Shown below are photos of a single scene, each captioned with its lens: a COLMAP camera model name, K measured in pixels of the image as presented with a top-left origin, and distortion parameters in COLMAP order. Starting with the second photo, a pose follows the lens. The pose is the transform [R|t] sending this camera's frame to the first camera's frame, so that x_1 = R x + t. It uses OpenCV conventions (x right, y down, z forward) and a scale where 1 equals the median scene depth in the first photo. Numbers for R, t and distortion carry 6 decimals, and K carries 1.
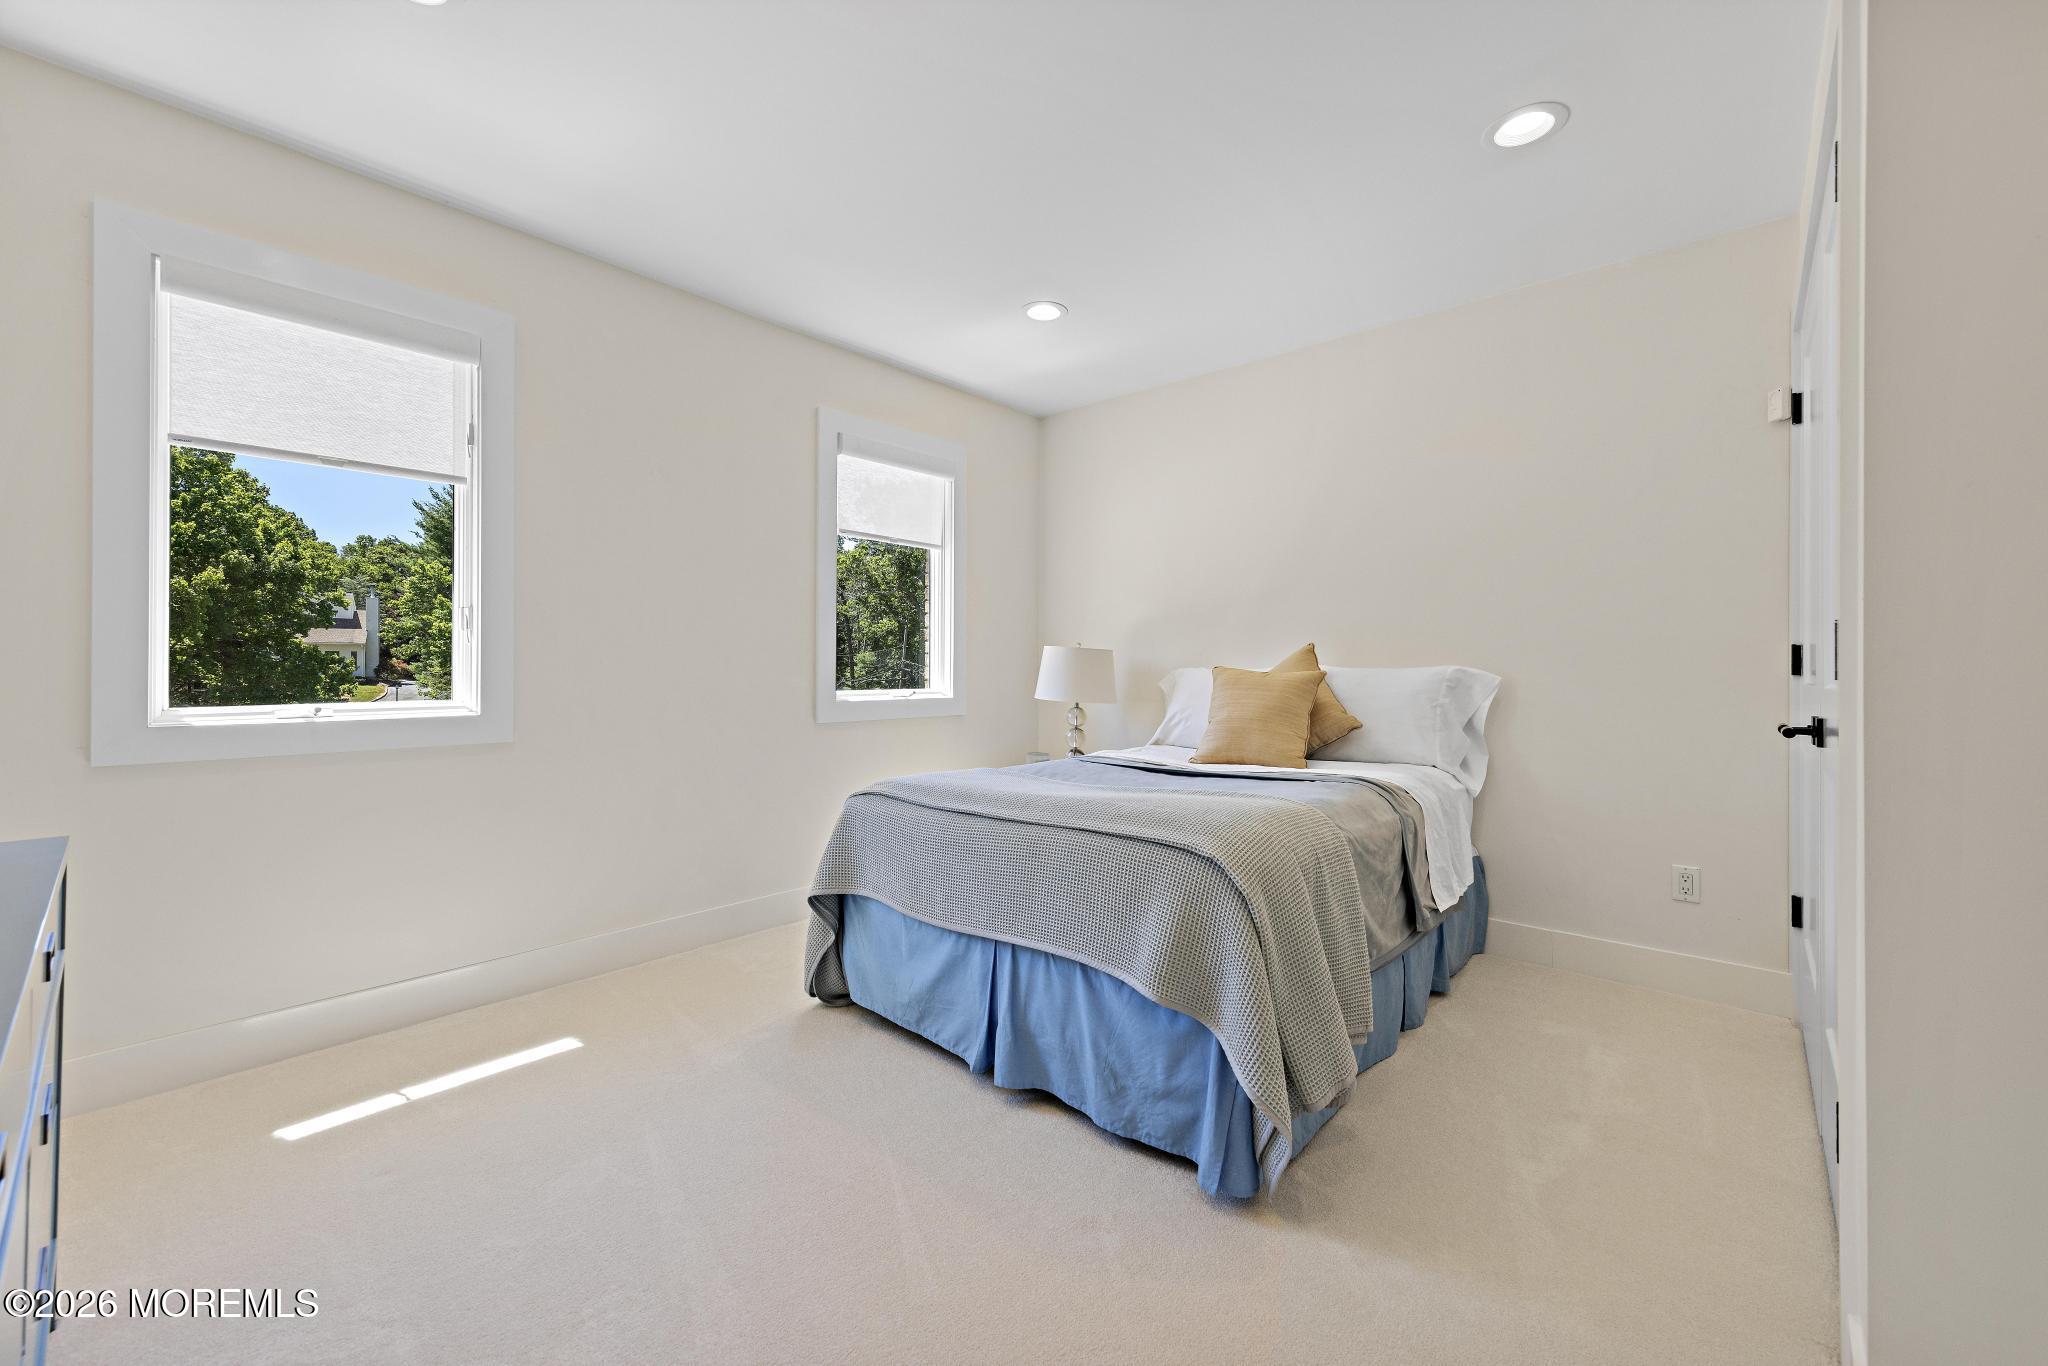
lens RADIAL K [[814.2, 0, 1081.8], [0, 814.2, 679.3], [0, 0, 1]] dist [-0.000271, -0.000030]
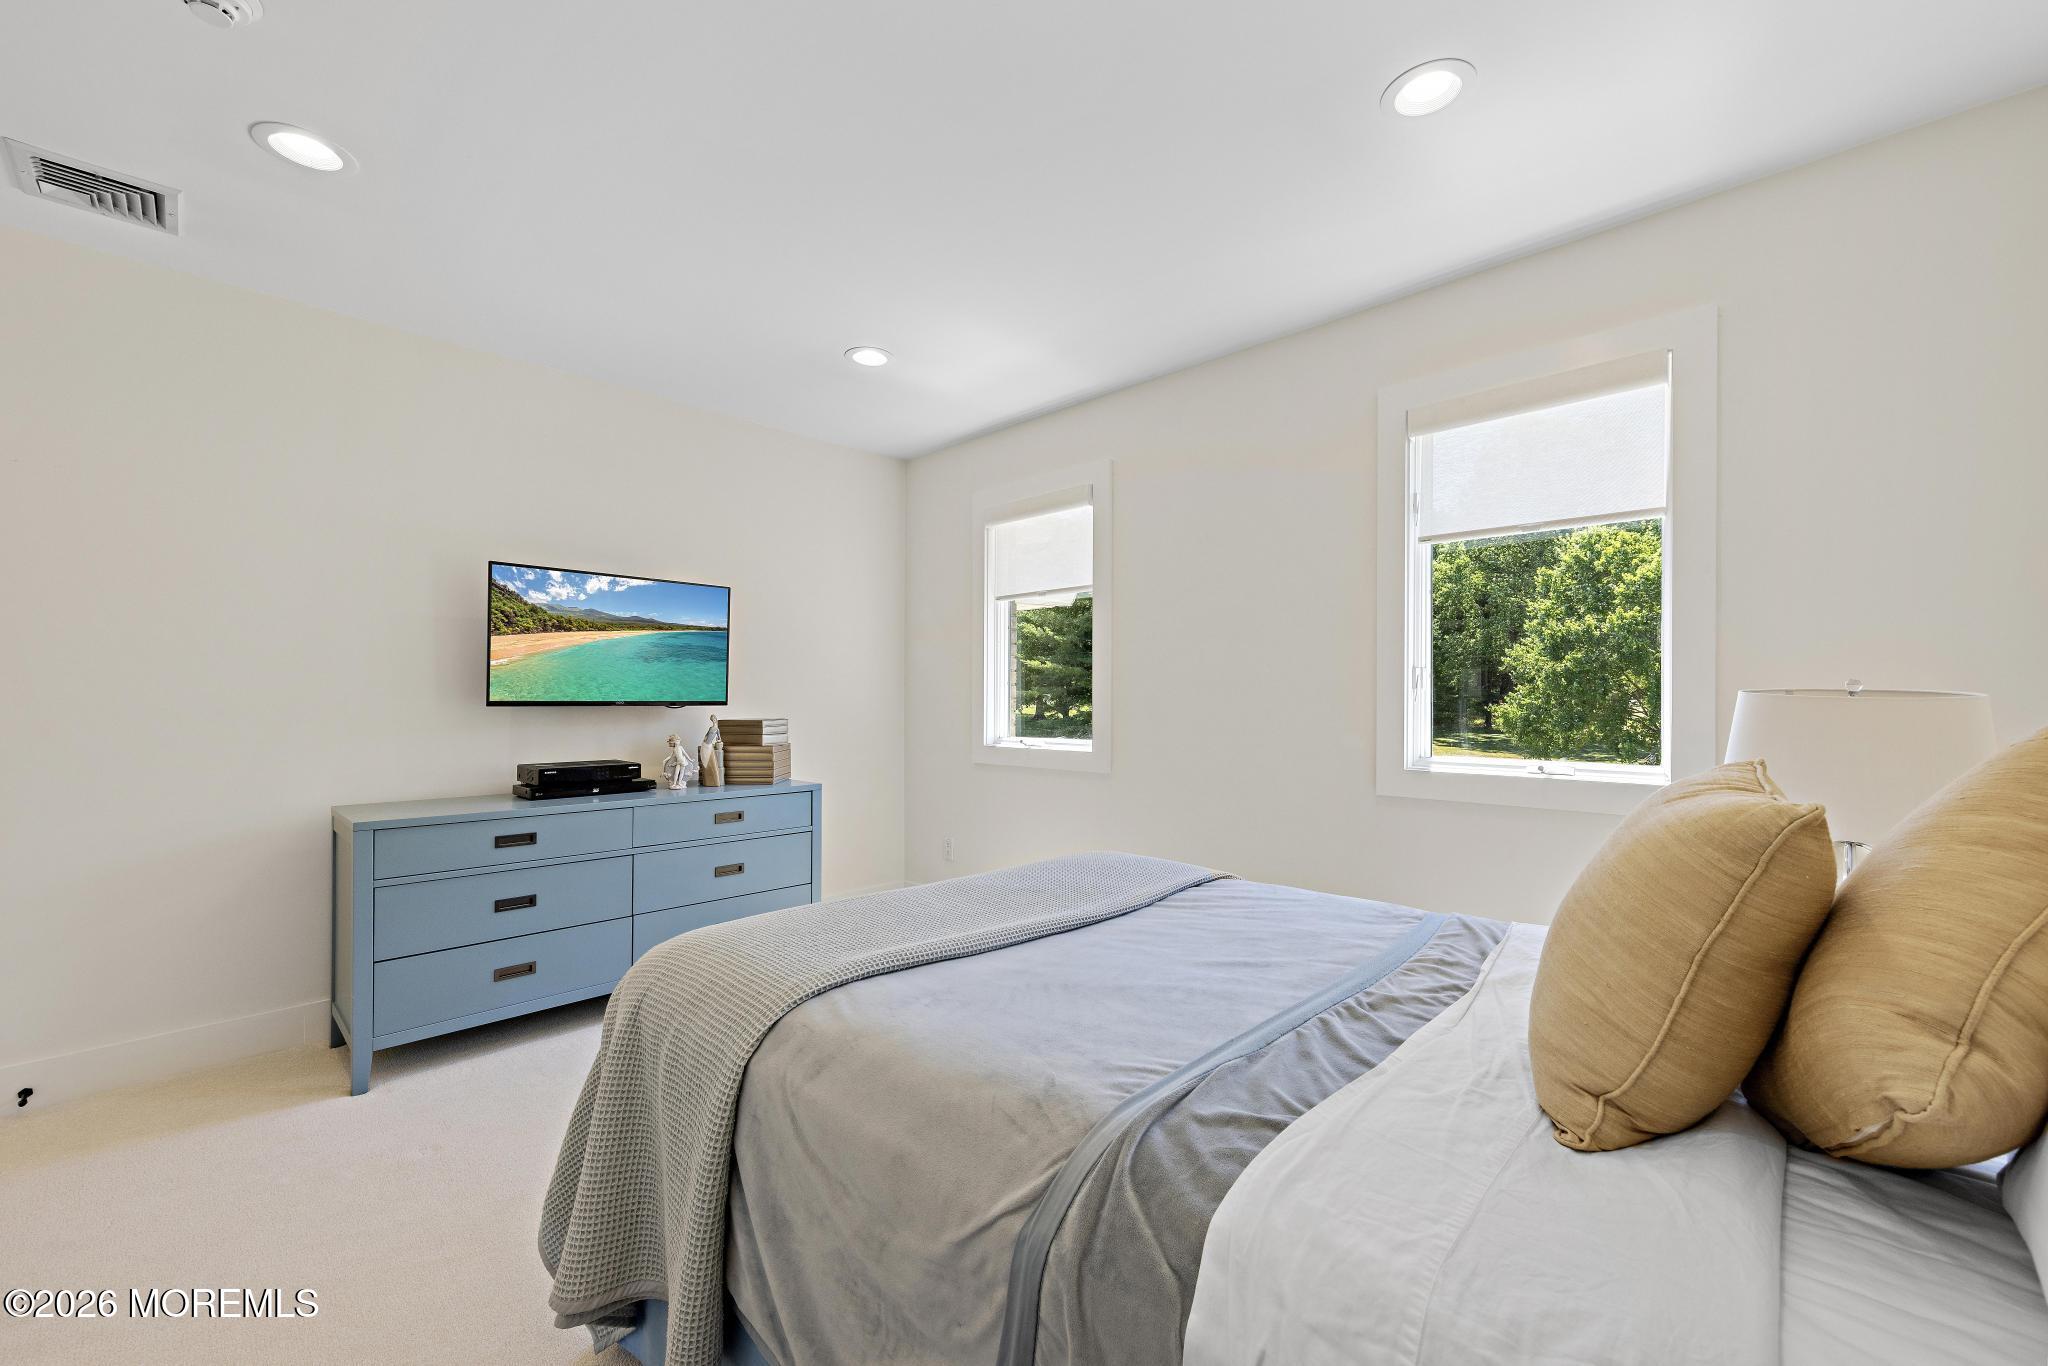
lens RADIAL K [[814.2, 0, 1081.8], [0, 814.2, 679.3], [0, 0, 1]] dist [-0.000271, -0.000030]
pose [[-0.024493, -0.017683, -0.999544, 0.434880], [-0.006868, 0.999823, -0.017519, -0.035589], [0.999676, 0.006436, -0.024610, 0.677162]]
